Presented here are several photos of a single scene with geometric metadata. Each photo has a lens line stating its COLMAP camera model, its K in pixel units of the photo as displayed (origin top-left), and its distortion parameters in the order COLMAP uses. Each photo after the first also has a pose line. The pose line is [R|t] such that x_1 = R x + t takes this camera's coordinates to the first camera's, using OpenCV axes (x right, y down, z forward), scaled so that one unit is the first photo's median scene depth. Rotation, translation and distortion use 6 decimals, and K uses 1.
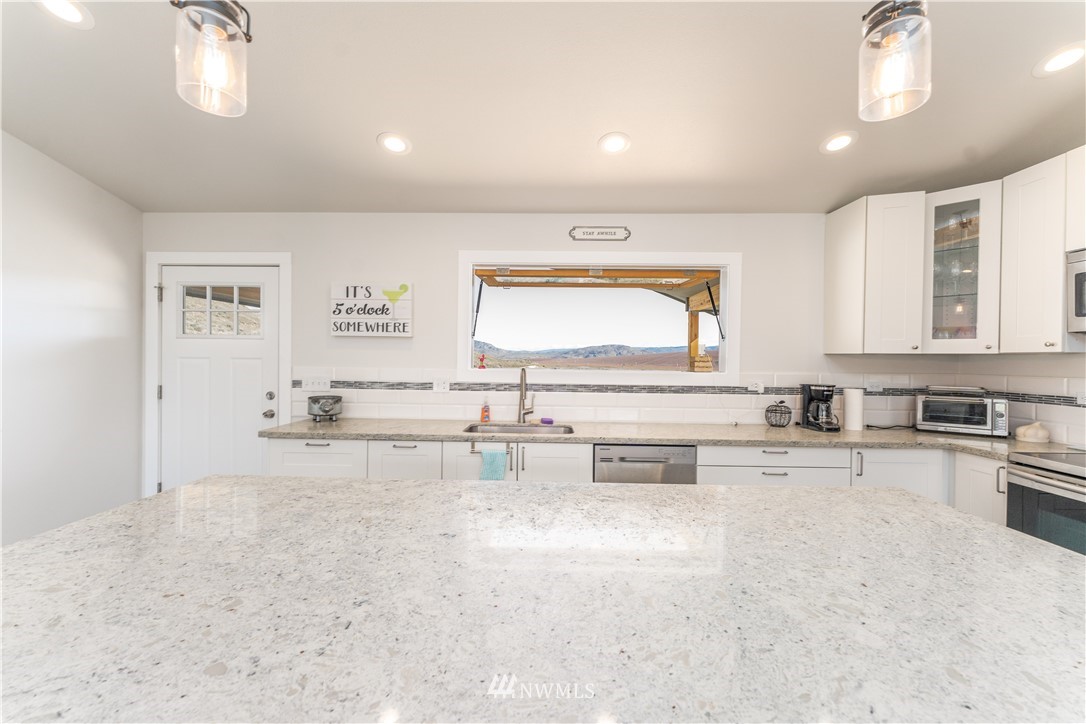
lens RADIAL K [[435.0, 0, 538.7], [0, 435.0, 361.9], [0, 0, 1]] dist [0.004440, -0.000034]
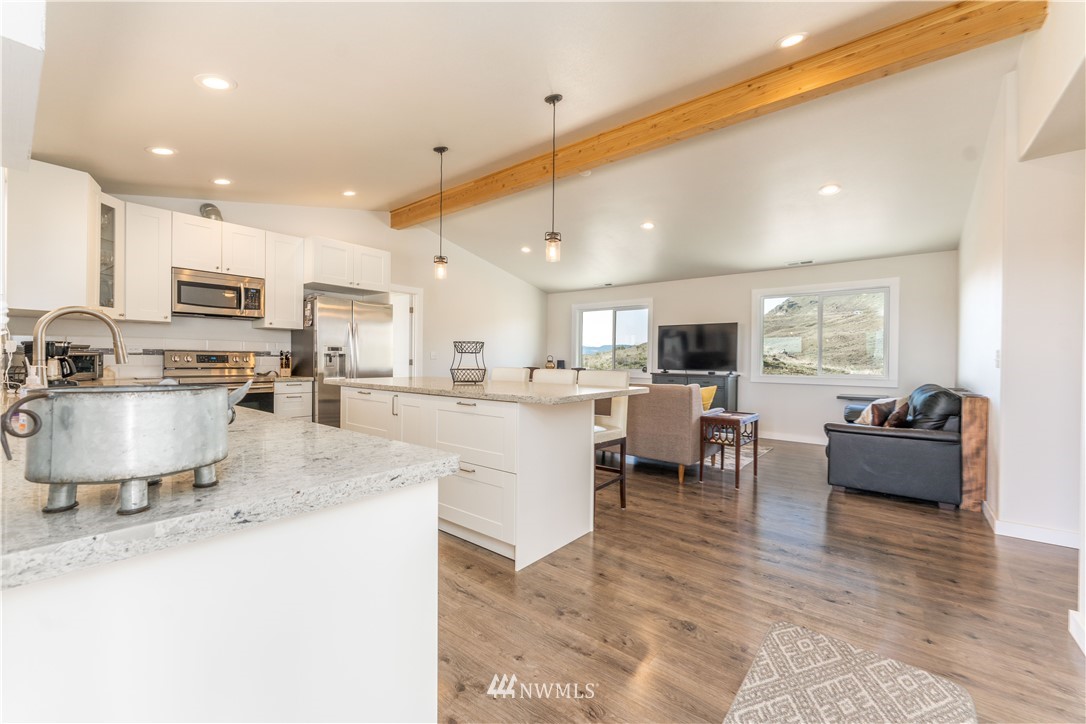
lens RADIAL K [[435.0, 0, 538.7], [0, 435.0, 361.9], [0, 0, 1]] dist [0.004440, -0.000034]
pose [[-0.790524, -0.027106, 0.611831, -0.753141], [-0.018917, 0.999624, 0.019843, 0.051565], [-0.612138, 0.004112, -0.790740, 1.039288]]
